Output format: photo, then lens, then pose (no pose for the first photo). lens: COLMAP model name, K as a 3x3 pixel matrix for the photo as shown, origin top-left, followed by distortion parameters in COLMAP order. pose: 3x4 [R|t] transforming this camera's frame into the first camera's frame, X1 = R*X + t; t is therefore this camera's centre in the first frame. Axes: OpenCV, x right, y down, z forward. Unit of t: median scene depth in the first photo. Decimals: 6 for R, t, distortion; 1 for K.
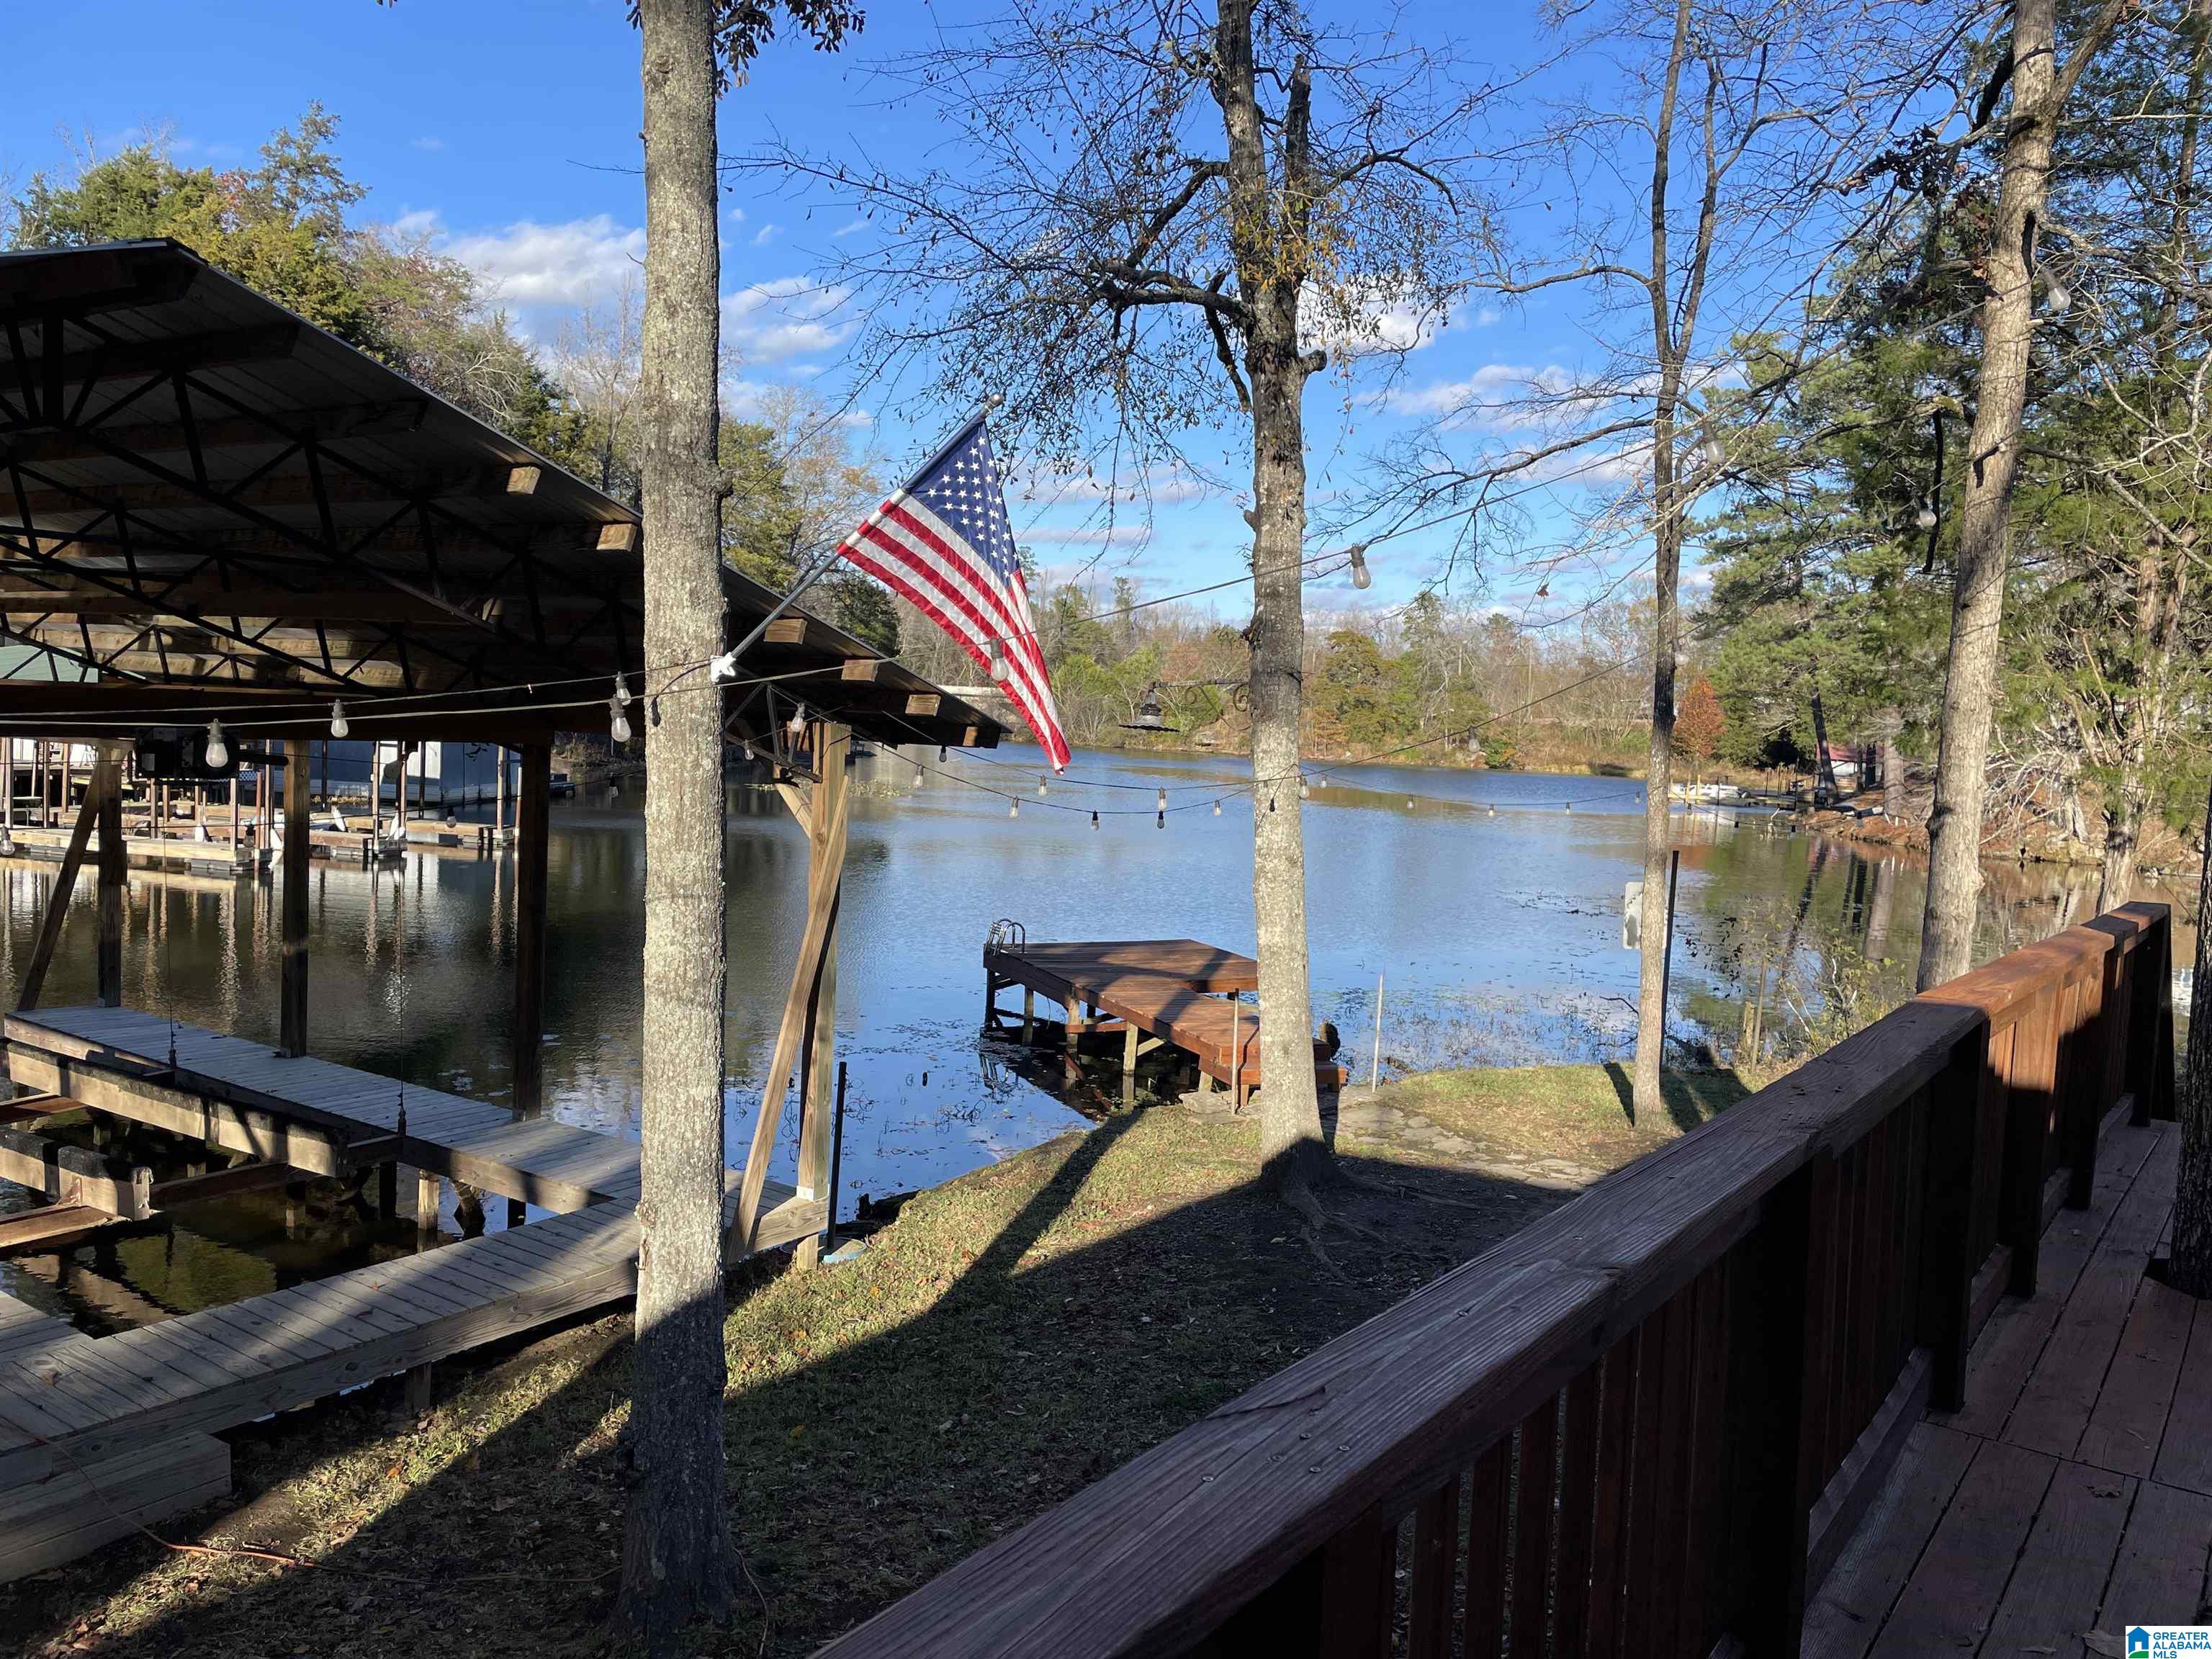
lens RADIAL K [[1663.4, 0, 1110.9], [0, 1663.4, 794.6], [0, 0, 1]] dist [0.081167, -0.103447]
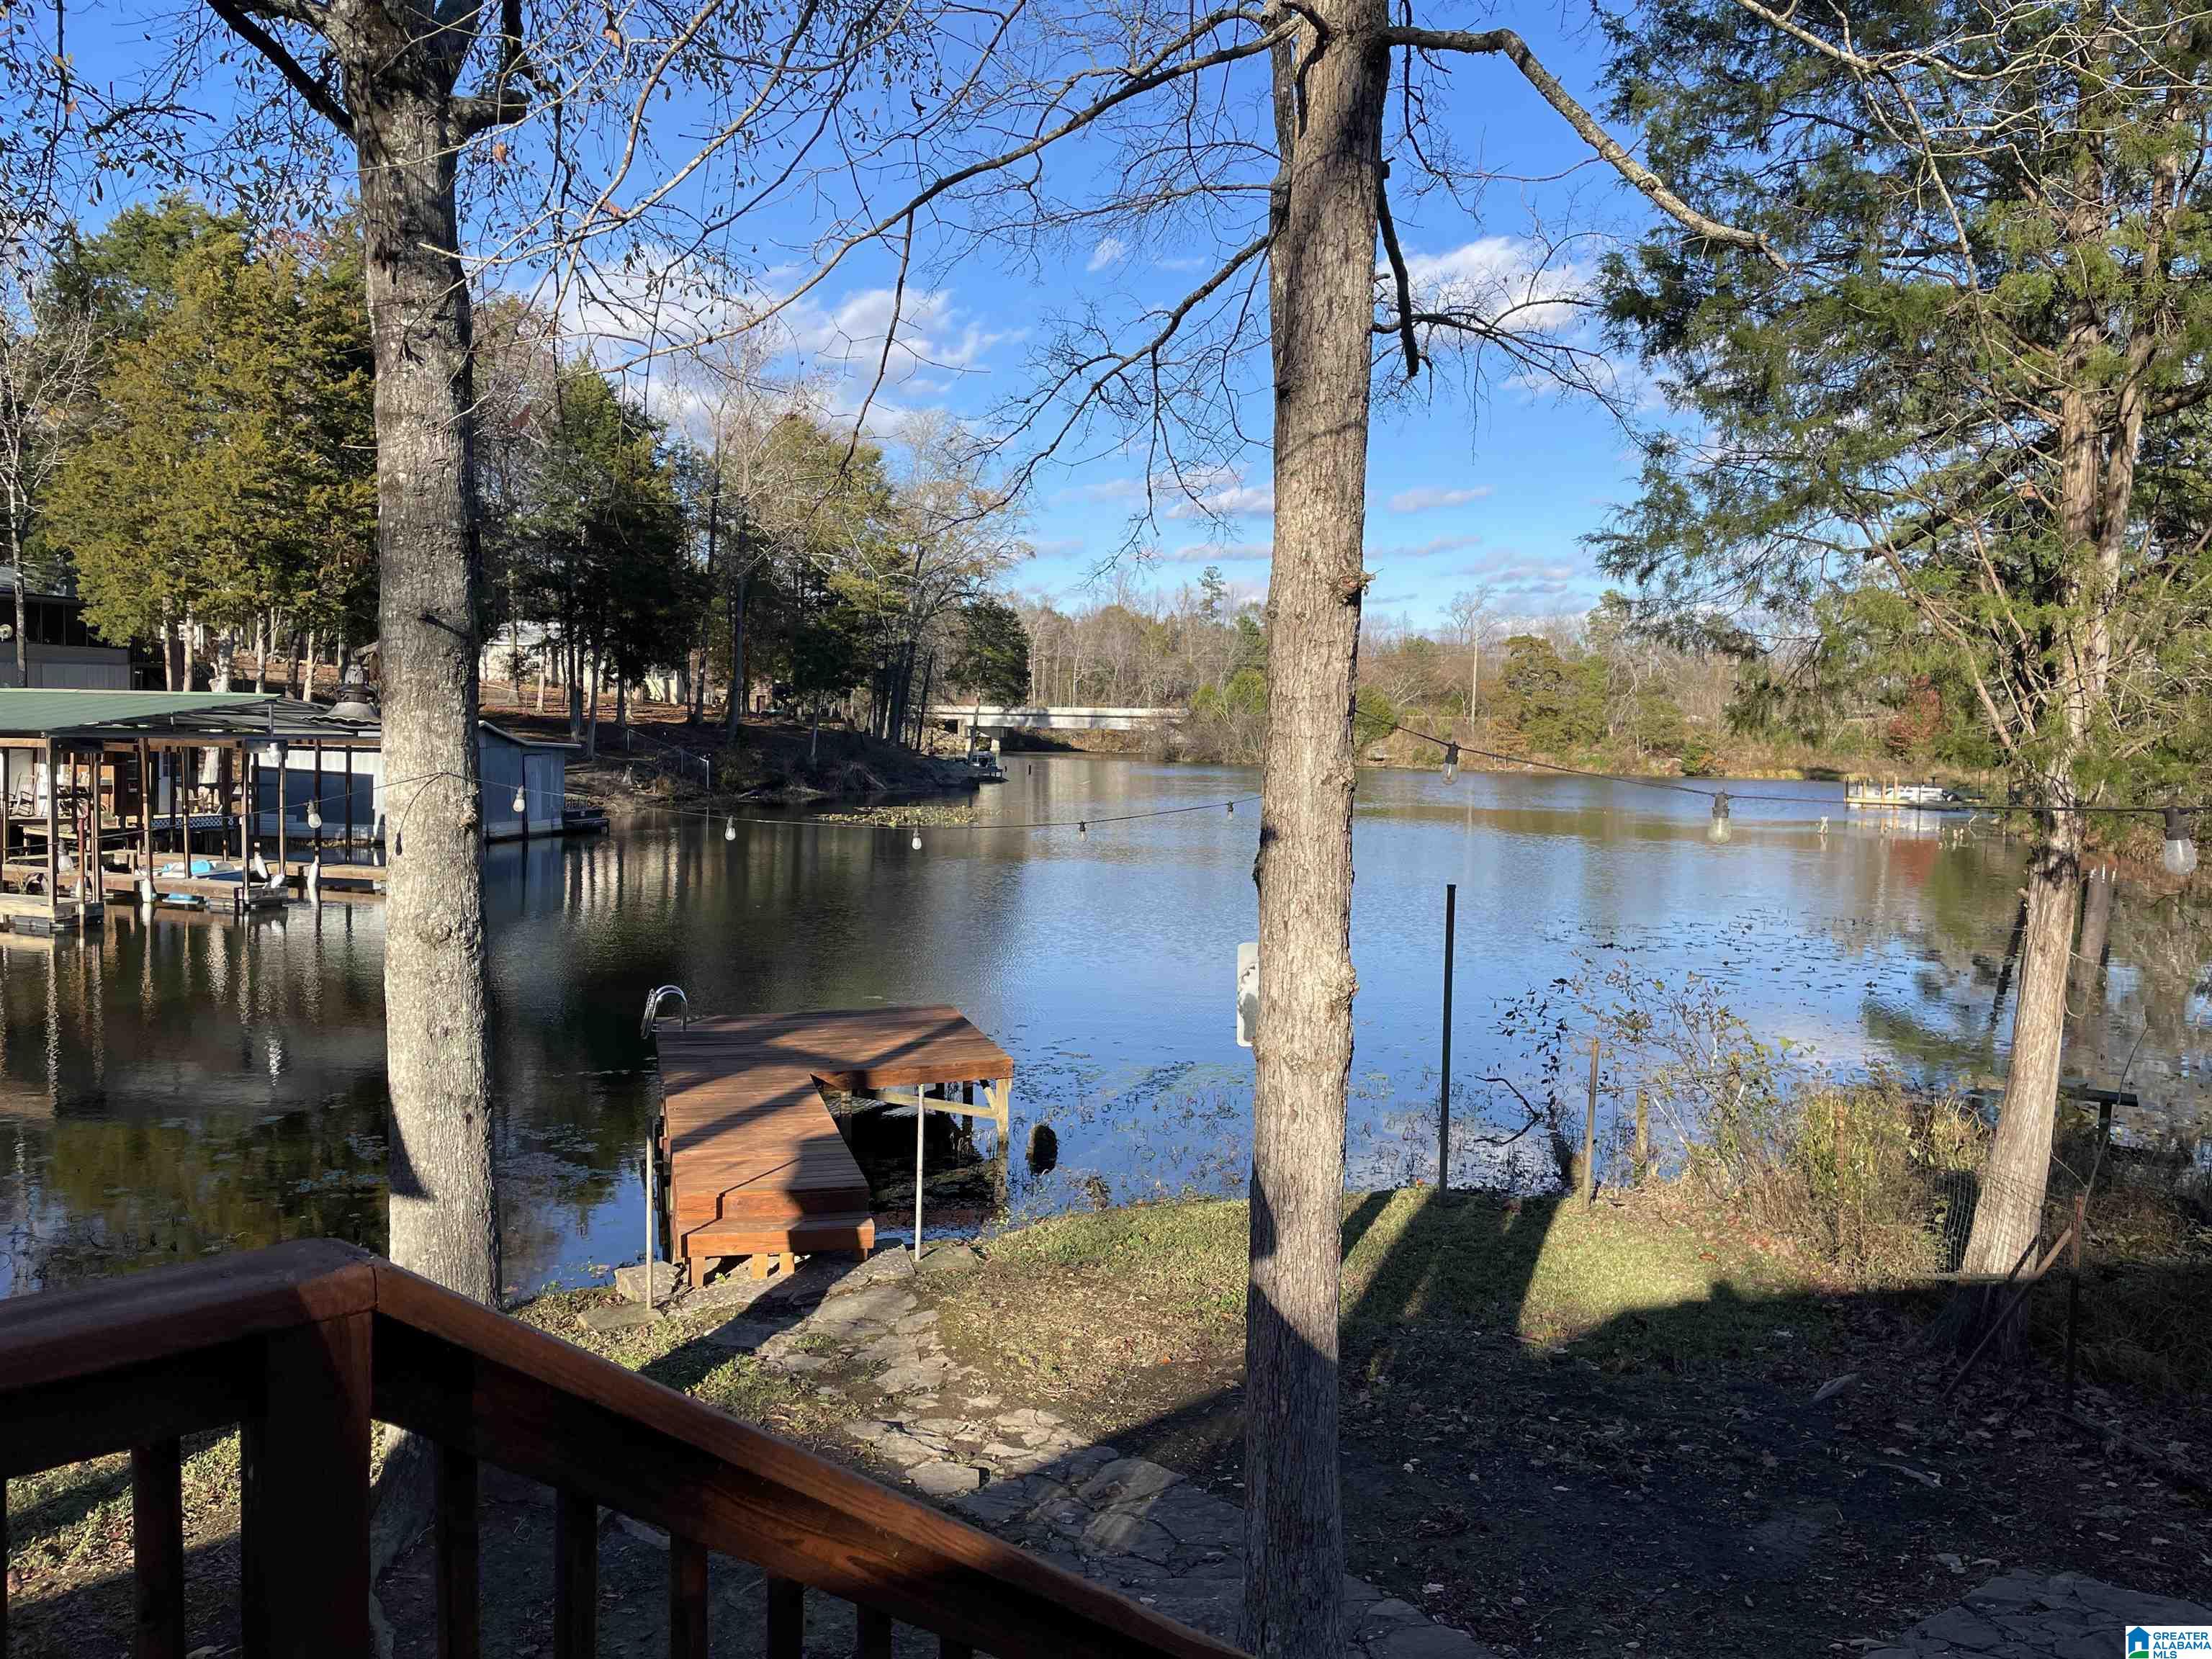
lens RADIAL K [[1663.4, 0, 1110.9], [0, 1663.4, 794.6], [0, 0, 1]] dist [0.081167, -0.103447]
pose [[0.991247, -0.027556, -0.129114, 0.074879], [0.025859, 0.999556, -0.014801, 0.000683], [0.129465, 0.011332, 0.991519, 0.077911]]
